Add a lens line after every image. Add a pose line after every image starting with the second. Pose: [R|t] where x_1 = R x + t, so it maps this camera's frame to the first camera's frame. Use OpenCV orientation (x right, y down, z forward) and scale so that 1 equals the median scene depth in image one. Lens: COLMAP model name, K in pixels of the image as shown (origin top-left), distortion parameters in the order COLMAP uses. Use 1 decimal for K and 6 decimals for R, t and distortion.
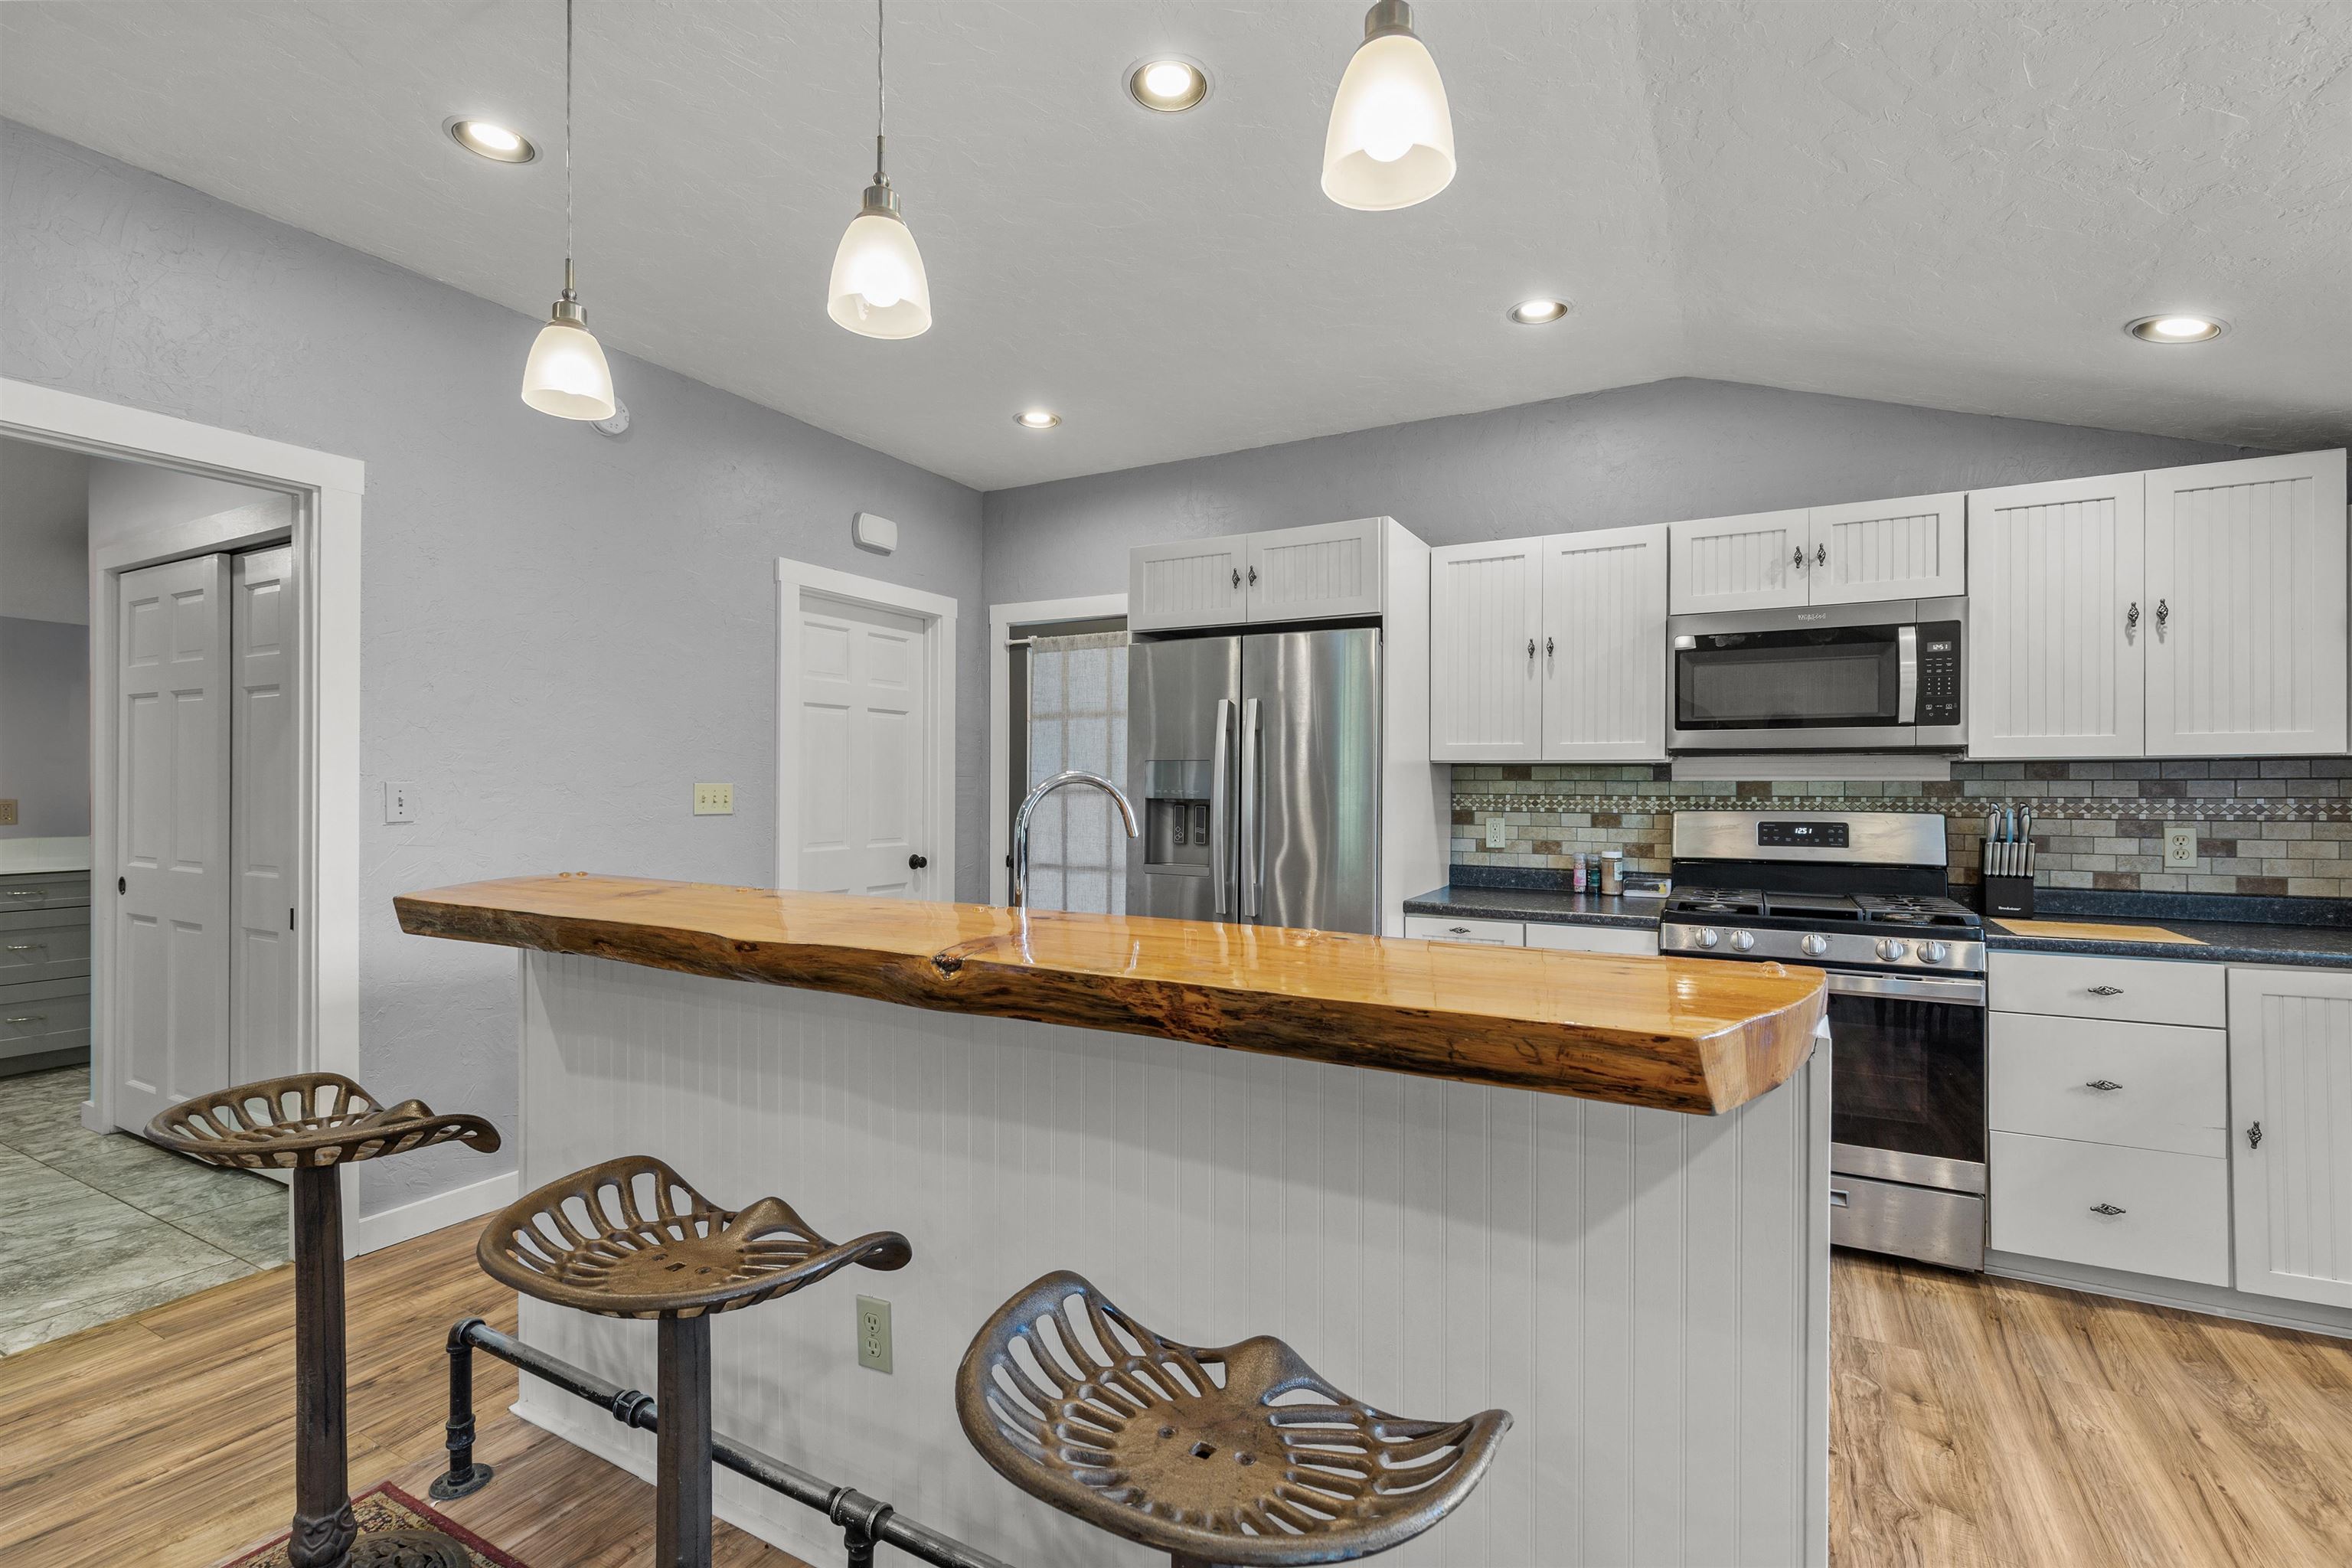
lens RADIAL K [[1056.1, 0, 1176.0], [0, 1056.1, 785.4], [0, 0, 1]] dist [0.002886, -0.001086]
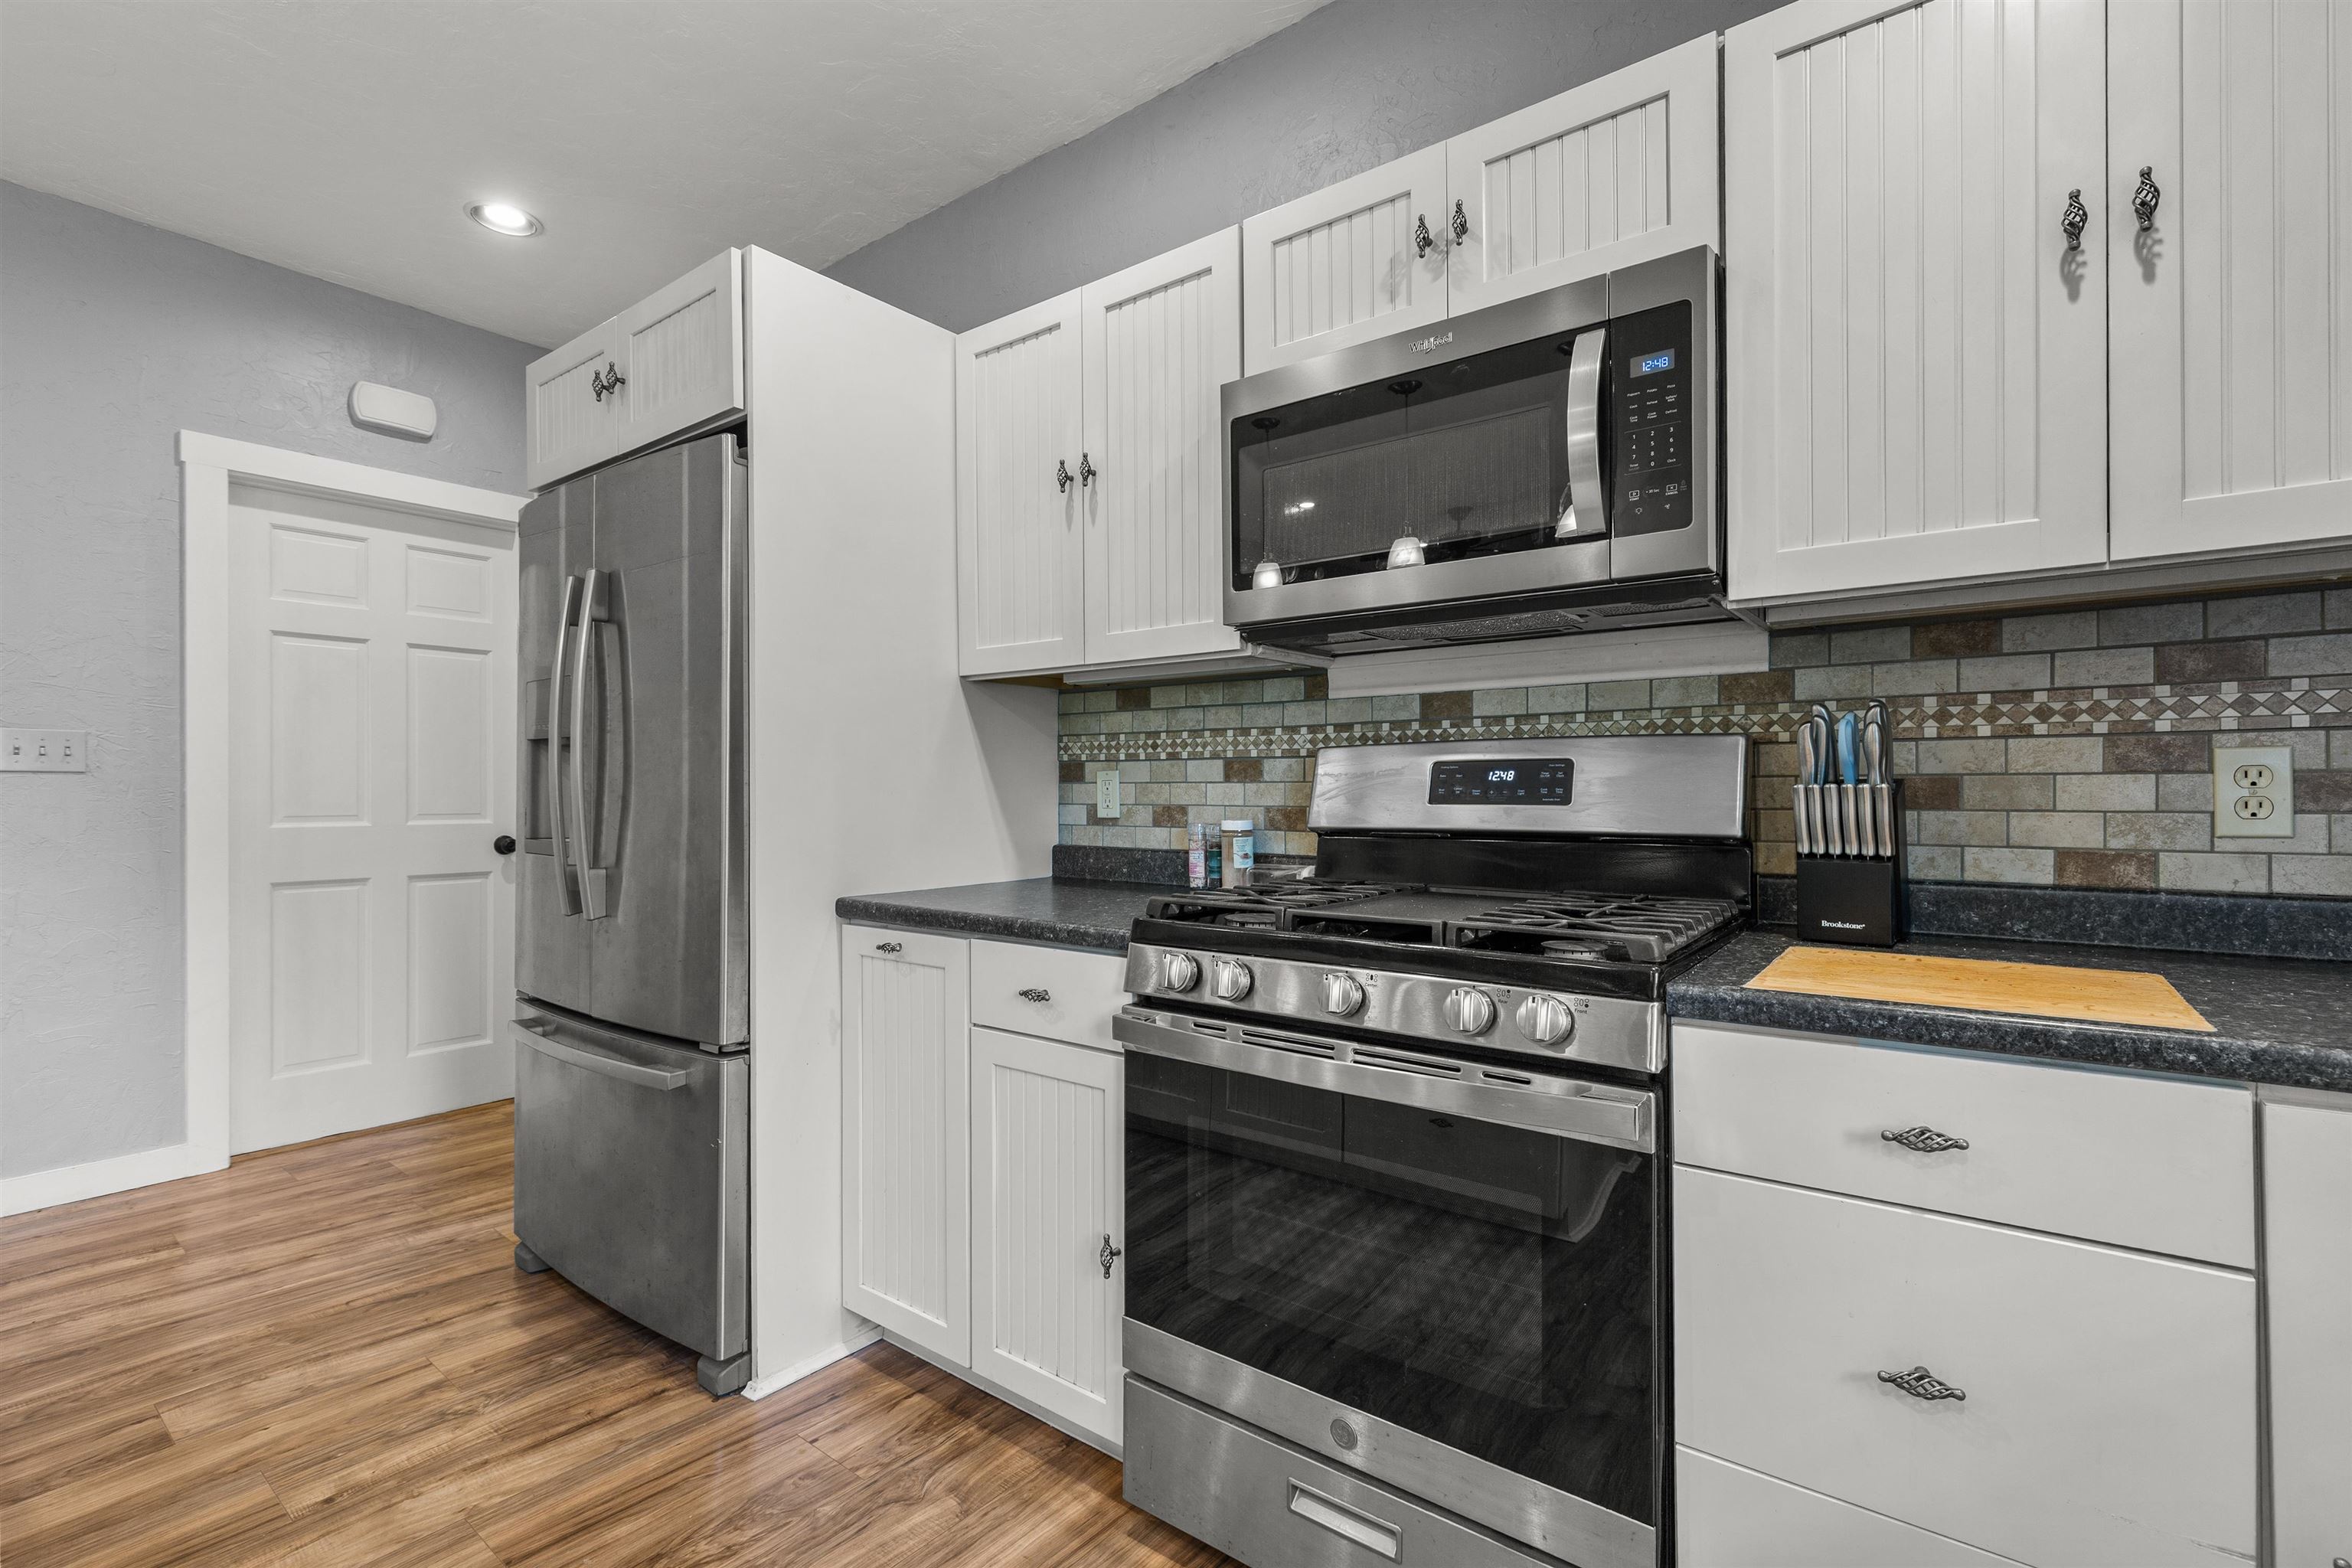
lens RADIAL K [[1056.1, 0, 1173.3], [0, 1056.1, 793.8], [0, 0, 1]] dist [0.002886, -0.001086]
pose [[0.987322, -0.003918, -0.158679, 0.532569], [0.004329, 0.999988, 0.002240, 0.052049], [0.158669, -0.002899, 0.987328, 0.457568]]
